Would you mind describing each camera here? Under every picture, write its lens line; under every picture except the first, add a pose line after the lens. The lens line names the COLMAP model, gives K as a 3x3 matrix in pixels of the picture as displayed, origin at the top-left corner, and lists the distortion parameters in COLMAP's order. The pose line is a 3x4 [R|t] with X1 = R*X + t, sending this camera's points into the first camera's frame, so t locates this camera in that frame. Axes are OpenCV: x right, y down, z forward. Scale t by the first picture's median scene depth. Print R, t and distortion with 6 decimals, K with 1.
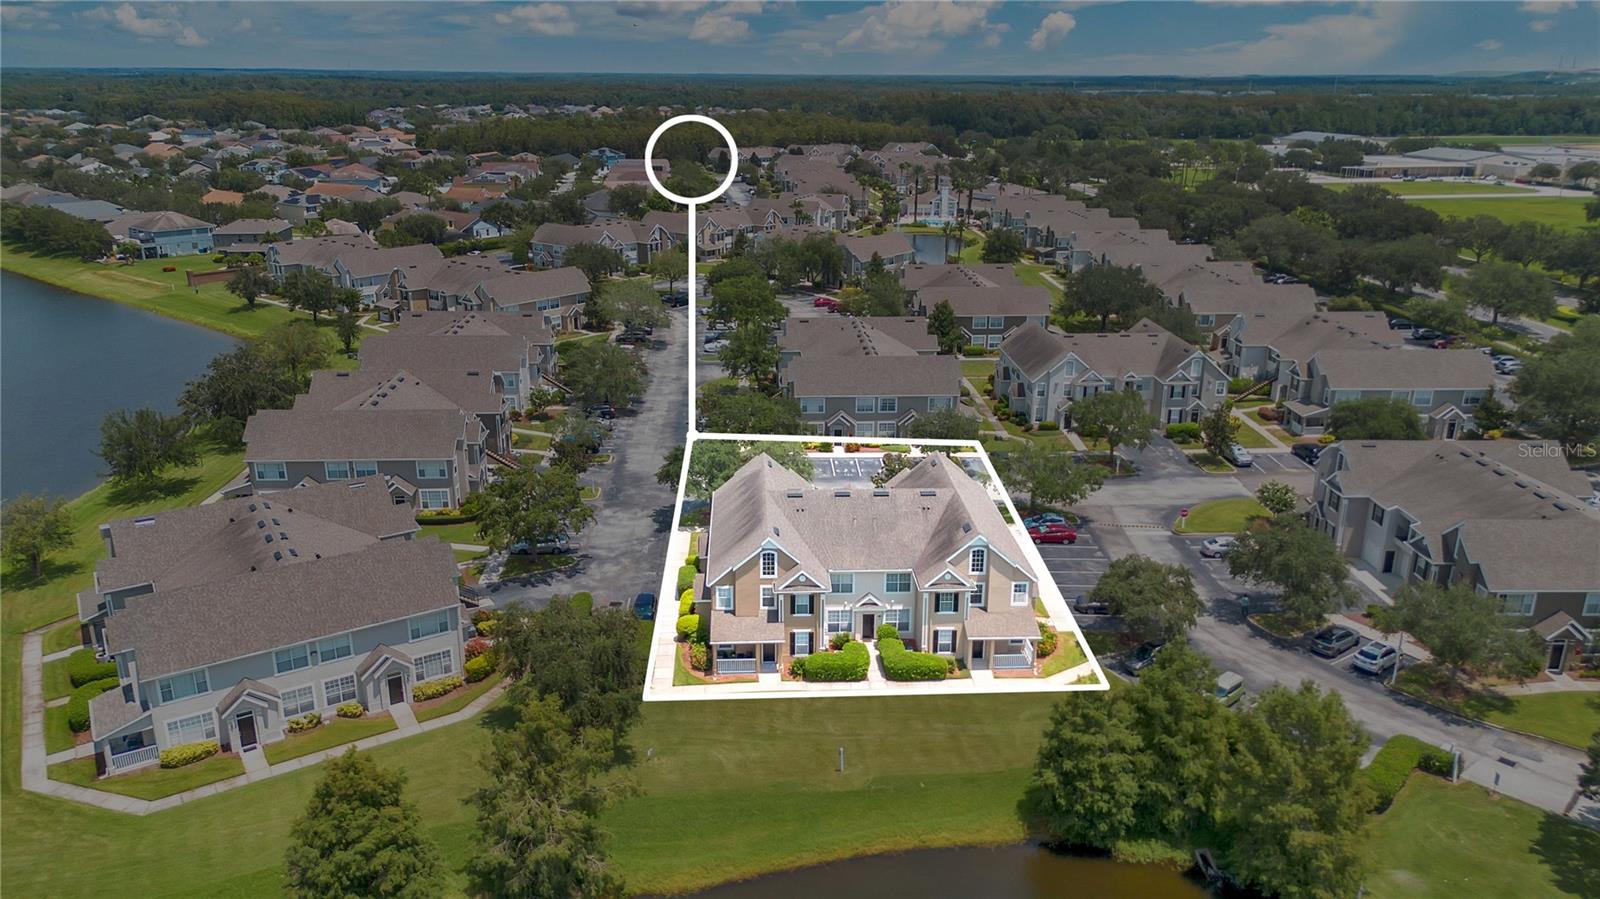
lens RADIAL K [[1122.4, 0, 793.4], [0, 1122.4, 452.0], [0, 0, 1]] dist [0.062330, 0.001855]
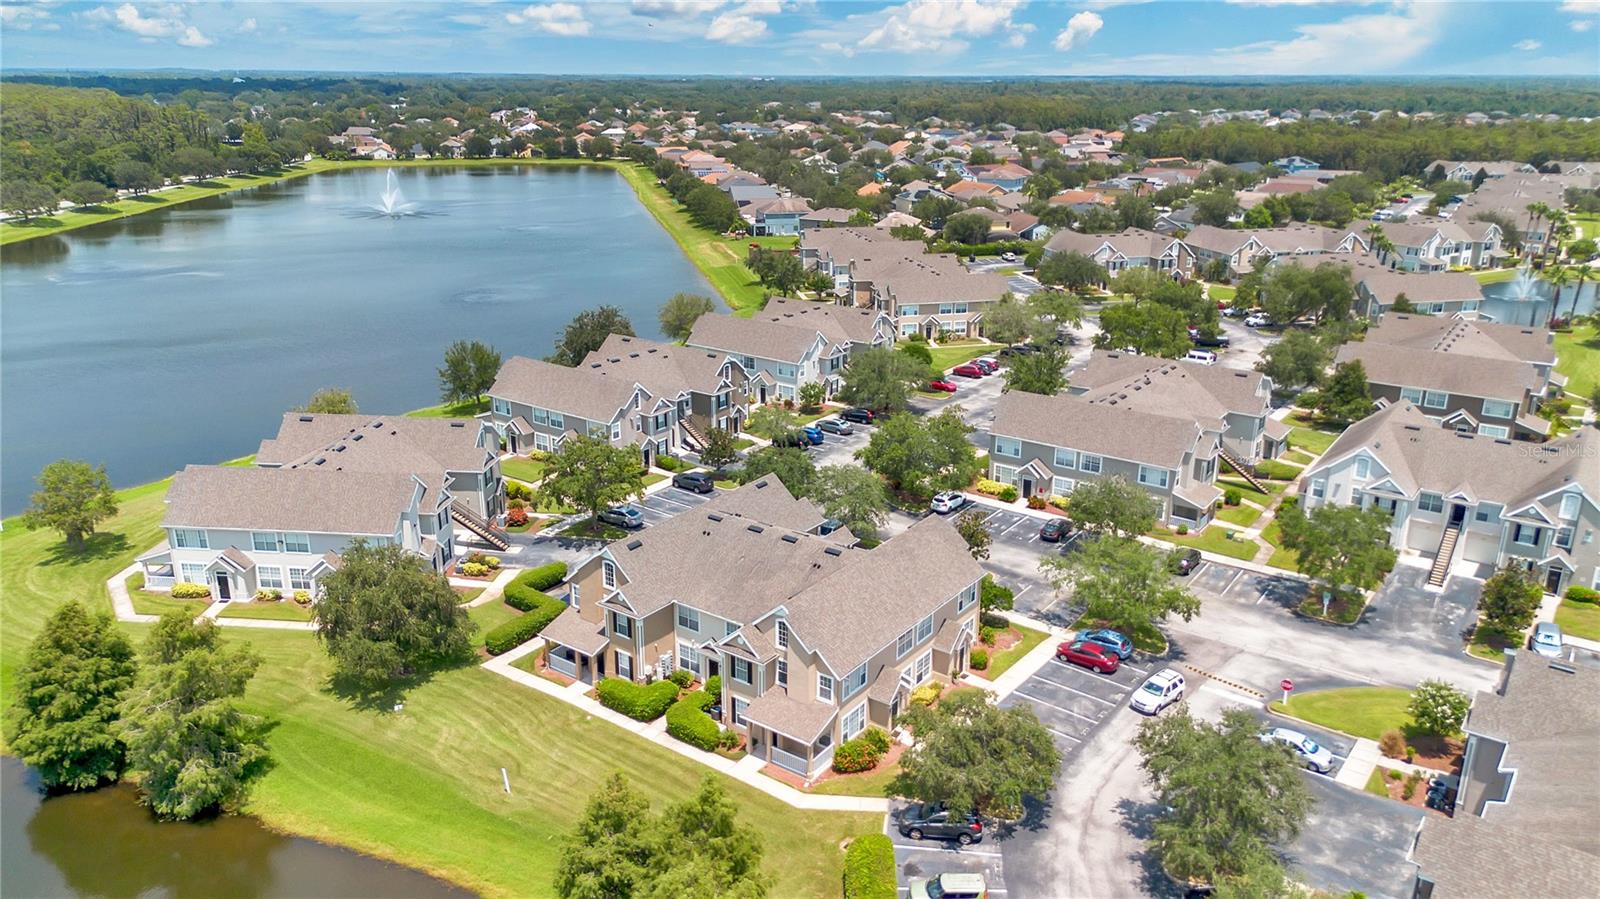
lens RADIAL K [[1122.4, 0, 794.9], [0, 1122.4, 449.6], [0, 0, 1]] dist [0.062330, 0.001855]
pose [[0.796583, 0.201732, -0.569876, 0.635123], [-0.204909, 0.976976, 0.059417, -0.097160], [0.568742, 0.069442, 0.819579, 0.279141]]
